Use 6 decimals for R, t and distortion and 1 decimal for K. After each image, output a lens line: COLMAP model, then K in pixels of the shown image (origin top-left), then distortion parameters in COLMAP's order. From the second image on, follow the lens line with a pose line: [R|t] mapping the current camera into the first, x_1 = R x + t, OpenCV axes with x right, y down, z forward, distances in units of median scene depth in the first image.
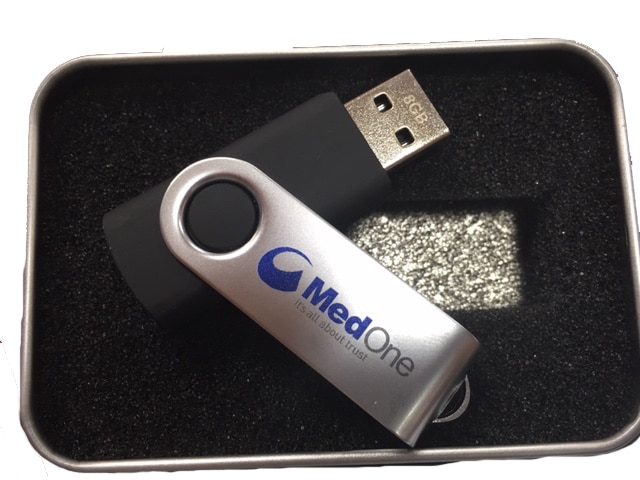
lens RADIAL K [[584.2, 0, 320.0], [0, 584.2, 240.0], [0, 0, 1]] dist [0.001667, -0.008128]
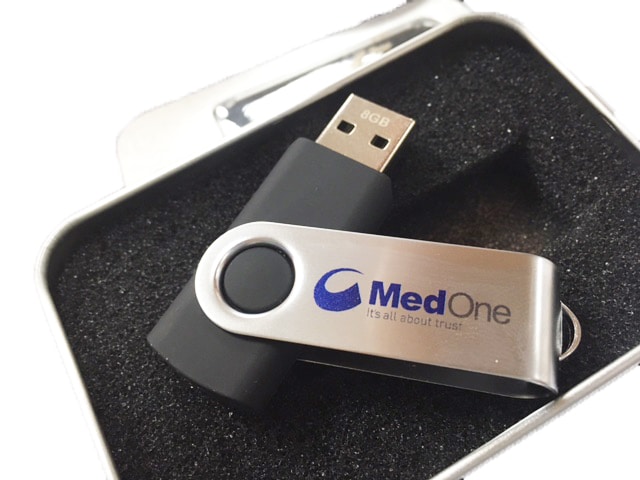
lens RADIAL K [[584.2, 0, 320.0], [0, 584.2, 240.0], [0, 0, 1]] dist [0.001667, -0.008128]
pose [[0.884942, -0.449901, 0.120281, -0.170105], [0.464779, 0.836972, -0.288890, 0.245753], [0.029300, 0.311555, 0.949776, 0.051720]]
